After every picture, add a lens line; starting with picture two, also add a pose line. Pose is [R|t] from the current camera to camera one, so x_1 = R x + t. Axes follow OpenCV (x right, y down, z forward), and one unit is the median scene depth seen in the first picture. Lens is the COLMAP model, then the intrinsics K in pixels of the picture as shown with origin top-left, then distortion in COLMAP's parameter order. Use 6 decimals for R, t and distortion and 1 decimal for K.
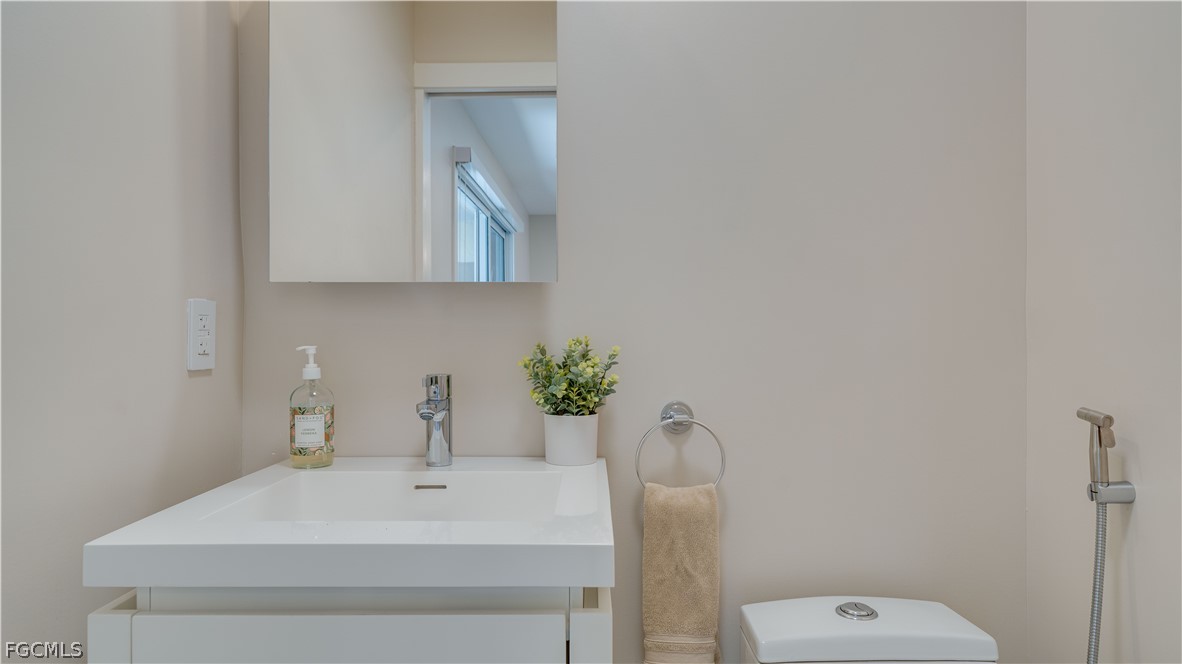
lens RADIAL K [[734.8, 0, 591.2], [0, 734.8, 340.6], [0, 0, 1]] dist [0.005606, 0.001065]
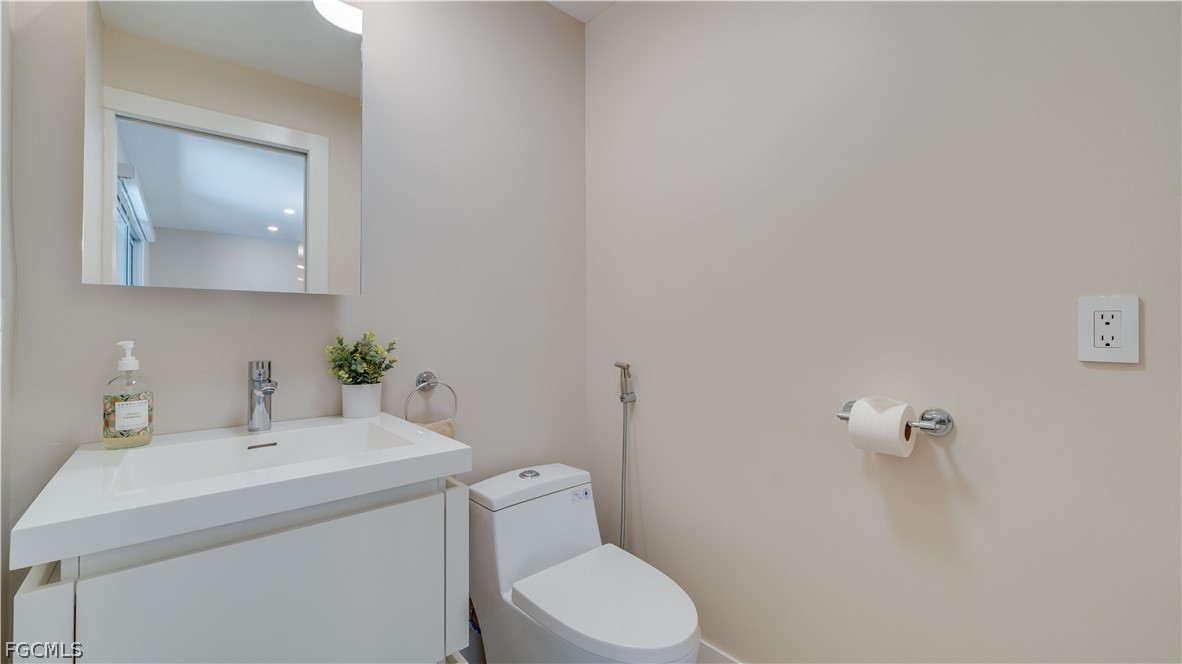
lens RADIAL K [[493.6, 0, 591.0], [0, 493.6, 332.0], [0, 0, 1]] dist [-0.002104, -0.000500]
pose [[0.738252, -0.006247, 0.674496, -0.366602], [0.010462, 0.999943, -0.002189, 0.002097], [-0.674444, 0.008673, 0.738275, -0.055317]]
